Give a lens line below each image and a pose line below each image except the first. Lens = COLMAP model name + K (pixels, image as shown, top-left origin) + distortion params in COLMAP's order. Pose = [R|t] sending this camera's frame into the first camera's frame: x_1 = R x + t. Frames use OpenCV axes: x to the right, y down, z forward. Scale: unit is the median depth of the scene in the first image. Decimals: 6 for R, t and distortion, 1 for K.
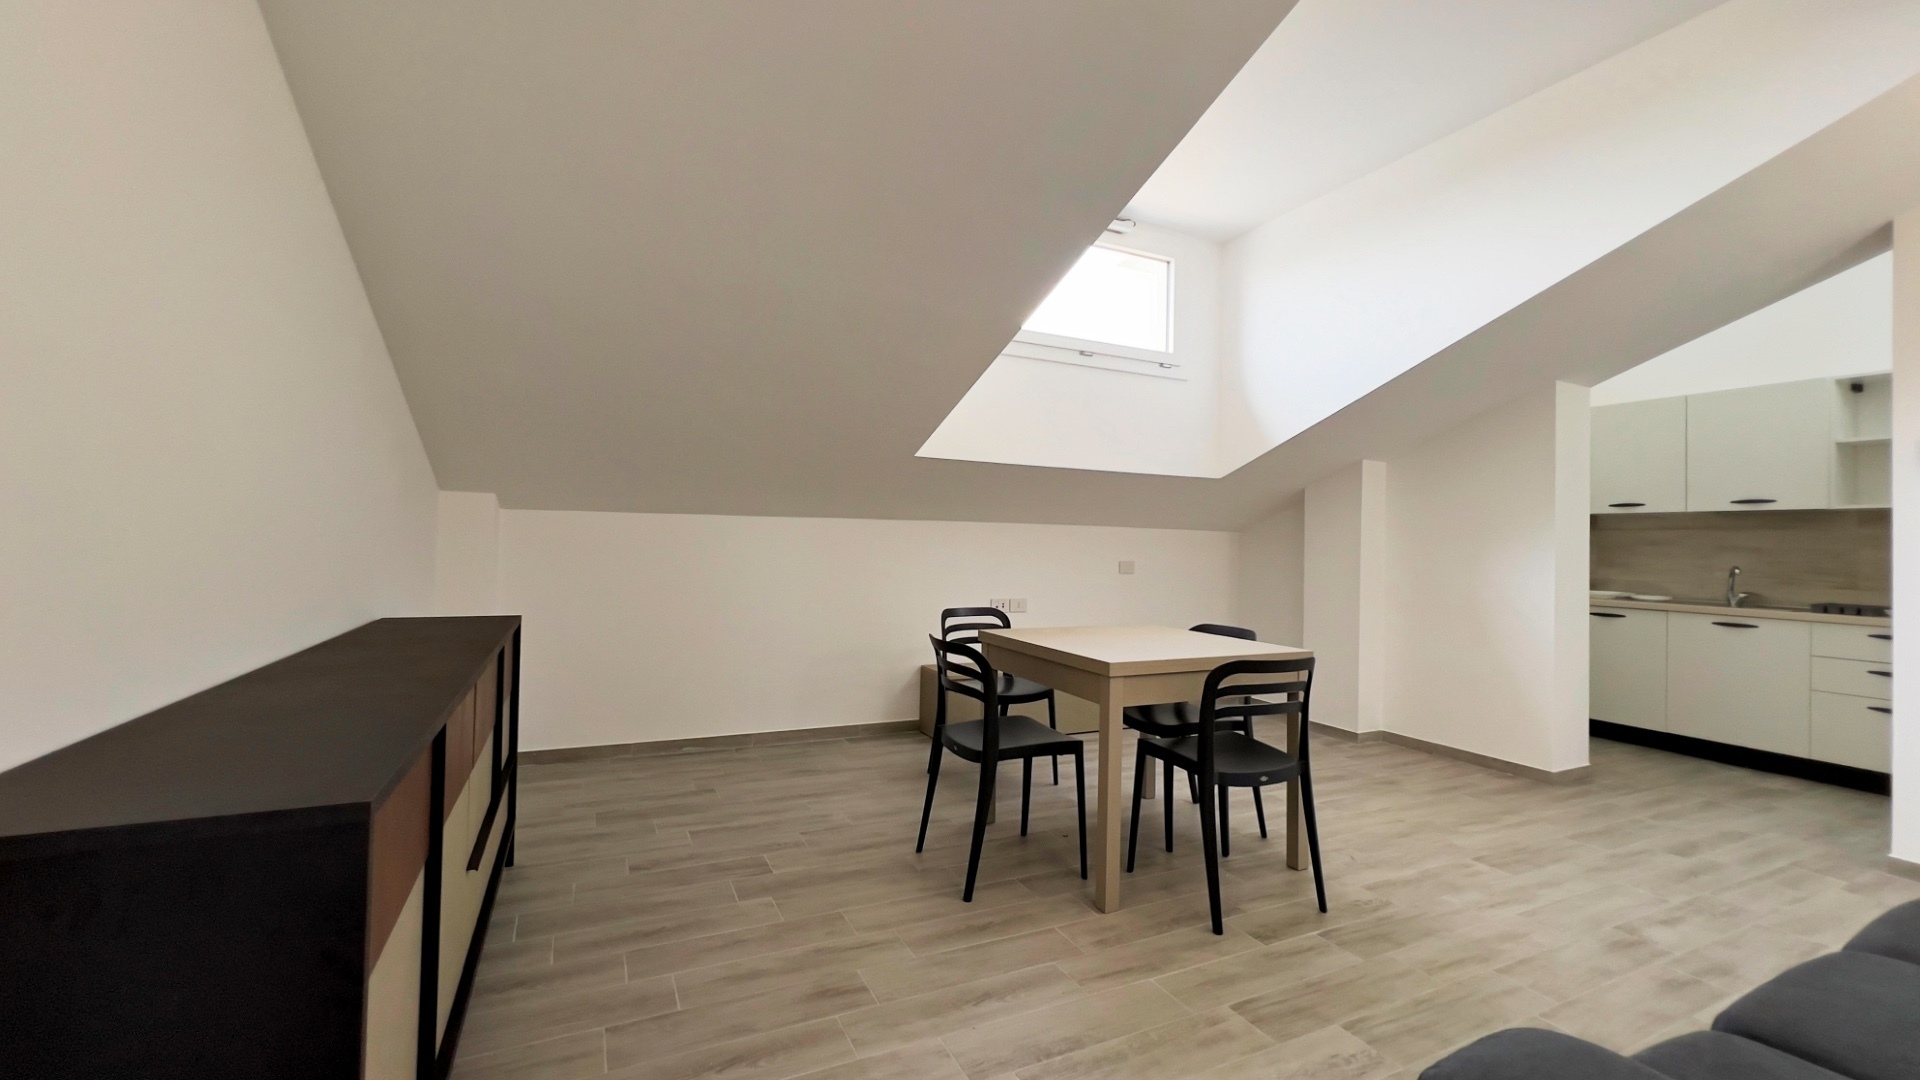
lens RADIAL K [[770.1, 0, 934.2], [0, 770.1, 534.2], [0, 0, 1]] dist [-0.001642, -0.000151]
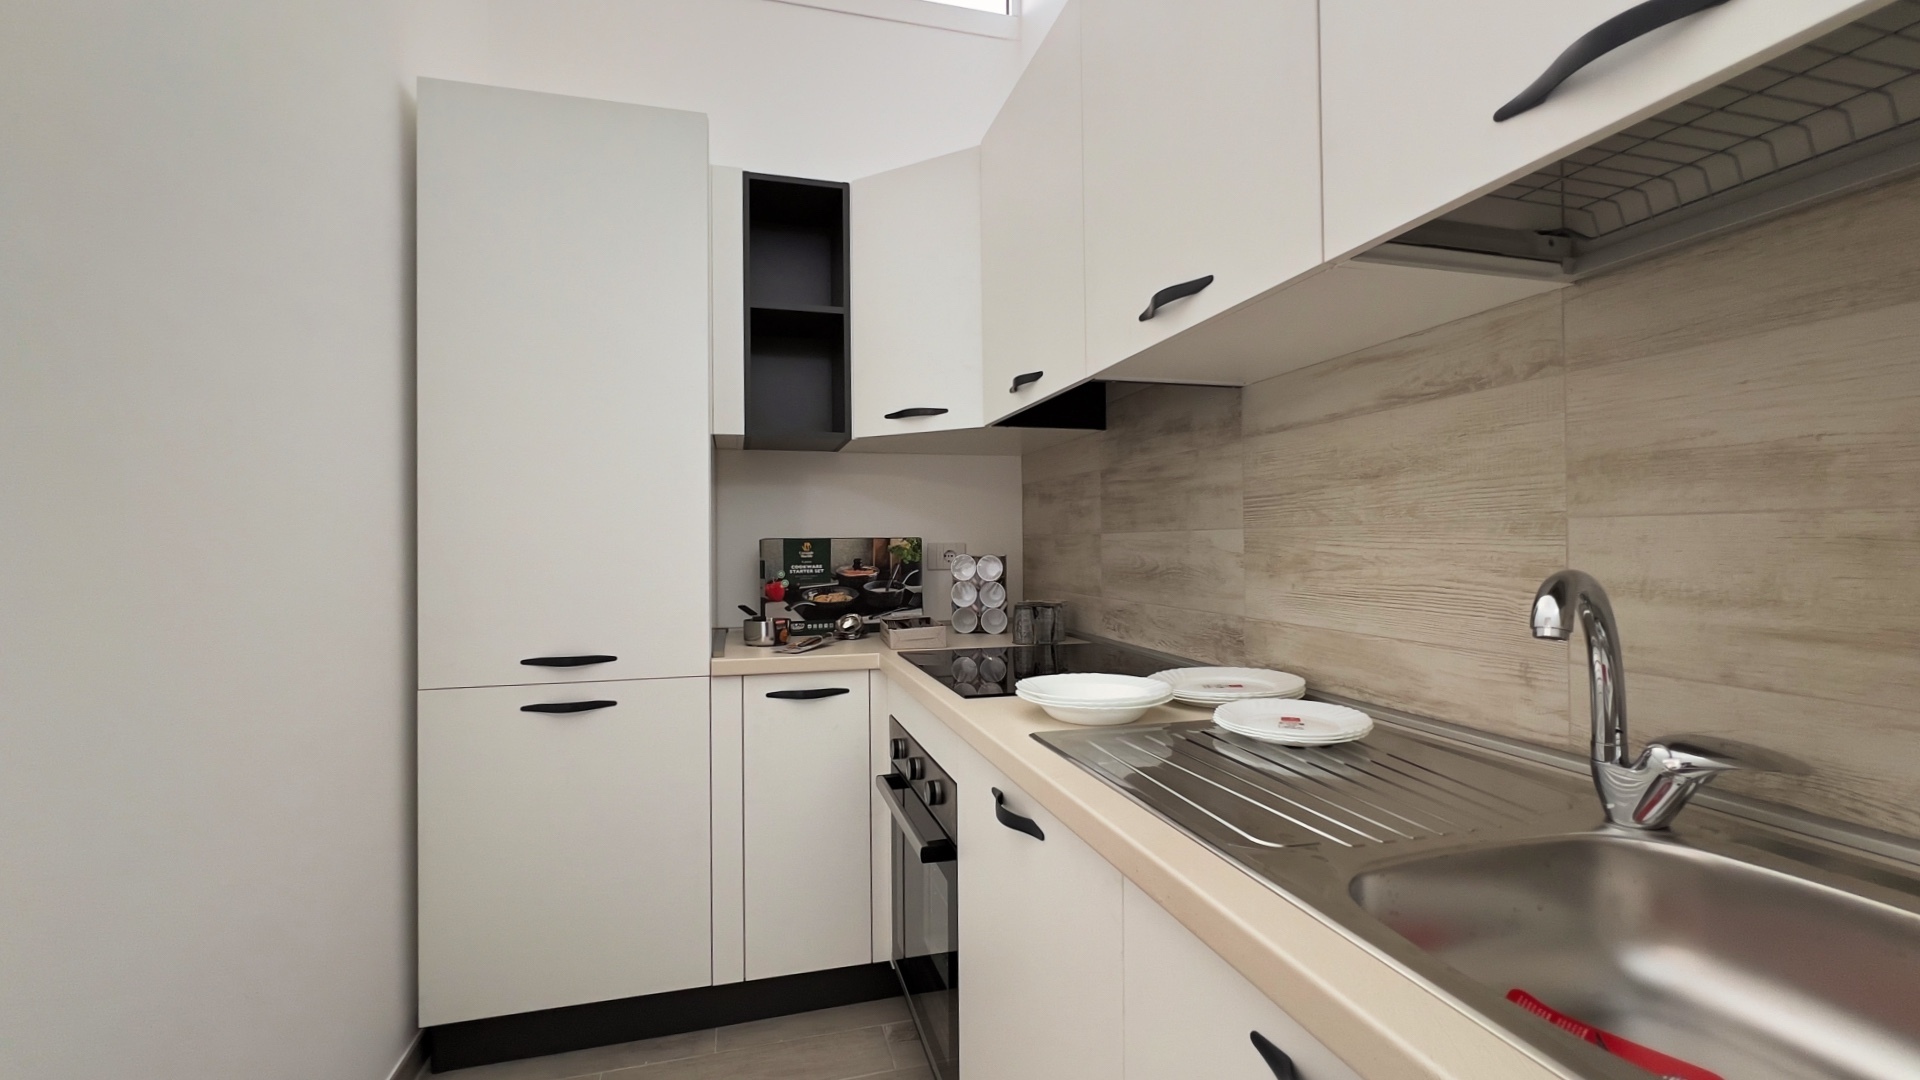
lens RADIAL K [[801.4, 0, 955.4], [0, 801.4, 535.3], [0, 0, 1]] dist [-0.000992, -0.000064]
pose [[0.986812, -0.034615, -0.158125, 0.934185], [0.034763, 0.999394, -0.001835, 0.030195], [0.158092, -0.003686, 0.987417, 0.818996]]
